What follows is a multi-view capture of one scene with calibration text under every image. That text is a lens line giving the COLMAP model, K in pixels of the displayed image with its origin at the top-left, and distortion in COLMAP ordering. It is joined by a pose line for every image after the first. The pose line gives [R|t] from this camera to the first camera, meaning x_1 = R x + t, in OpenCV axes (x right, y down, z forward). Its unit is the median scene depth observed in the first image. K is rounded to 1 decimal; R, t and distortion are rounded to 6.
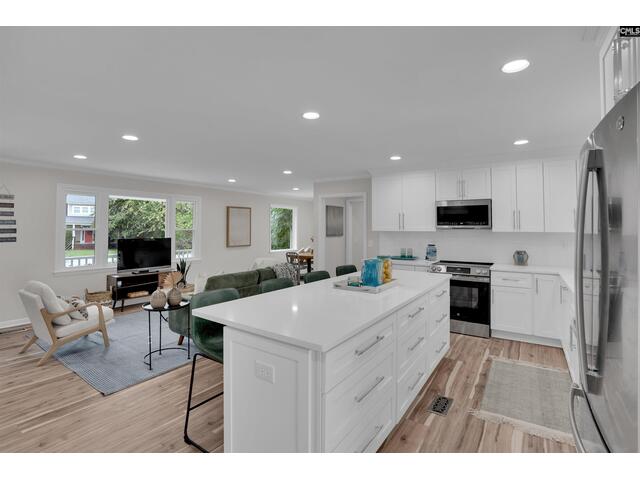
lens RADIAL K [[309.3, 0, 319.5], [0, 309.3, 227.4], [0, 0, 1]] dist [-0.065932, 0.026054]
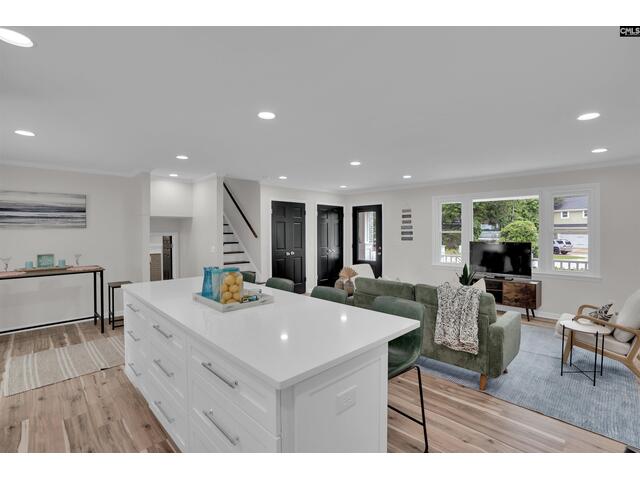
lens RADIAL K [[307.5, 0, 322.3], [0, 307.5, 229.5], [0, 0, 1]] dist [-0.060737, 0.024748]
pose [[-0.188424, -0.006566, -0.982066, 0.580480], [0.008270, 0.999932, -0.008272, 0.003937], [0.982053, -0.009681, -0.188356, 0.870338]]
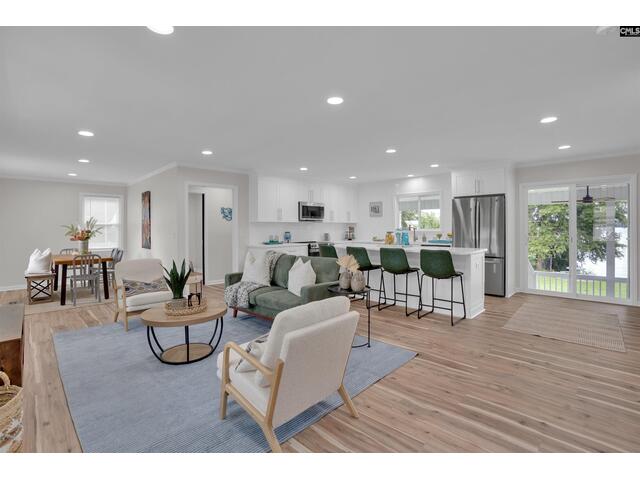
lens RADIAL K [[307.5, 0, 322.3], [0, 307.5, 229.5], [0, 0, 1]] dist [-0.060737, 0.024748]
pose [[0.170308, -0.009044, 0.985349, -1.156775], [0.002416, 0.999959, 0.008761, 0.039410], [-0.985388, 0.000888, 0.170322, 0.695799]]
